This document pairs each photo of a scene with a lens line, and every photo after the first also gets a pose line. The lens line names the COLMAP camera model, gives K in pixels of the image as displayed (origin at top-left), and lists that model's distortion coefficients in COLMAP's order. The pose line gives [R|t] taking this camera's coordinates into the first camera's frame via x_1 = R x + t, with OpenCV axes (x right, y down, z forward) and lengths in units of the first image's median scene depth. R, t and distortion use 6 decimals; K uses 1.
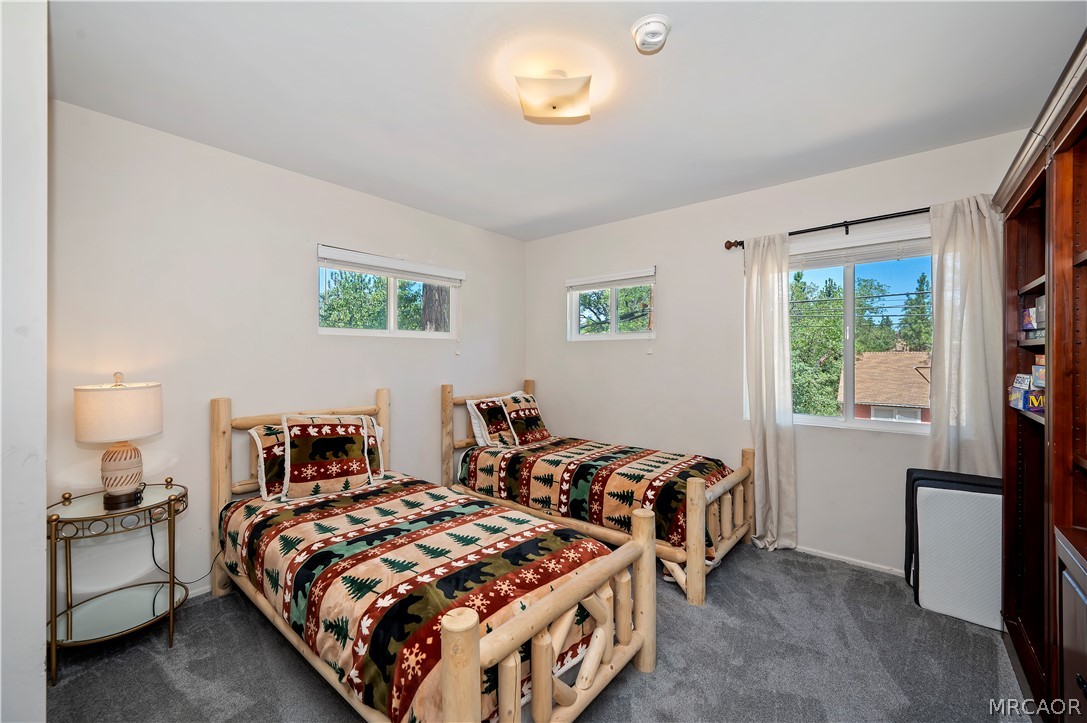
lens RADIAL K [[433.4, 0, 541.0], [0, 433.4, 355.5], [0, 0, 1]] dist [0.001704, -0.000585]
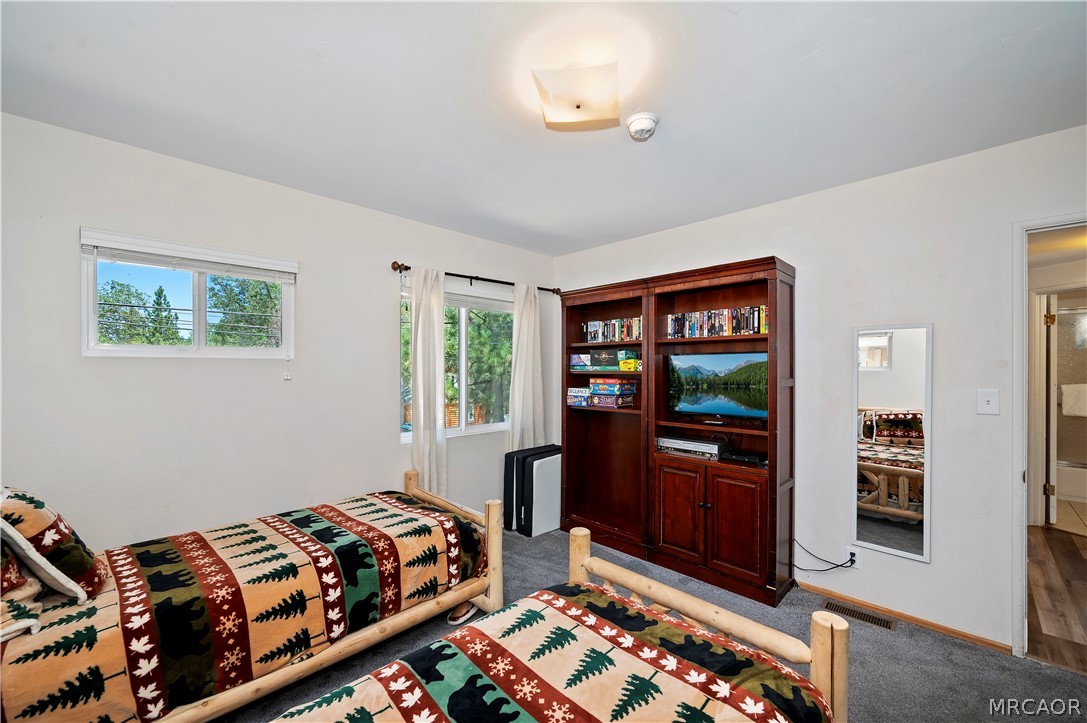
lens RADIAL K [[433.4, 0, 540.9], [0, 433.4, 369.7], [0, 0, 1]] dist [0.001704, -0.000585]
pose [[0.095269, -0.002643, 0.995448, -0.573322], [-0.000372, 0.999996, 0.002691, -0.030286], [-0.995452, -0.000626, 0.095268, 0.670739]]
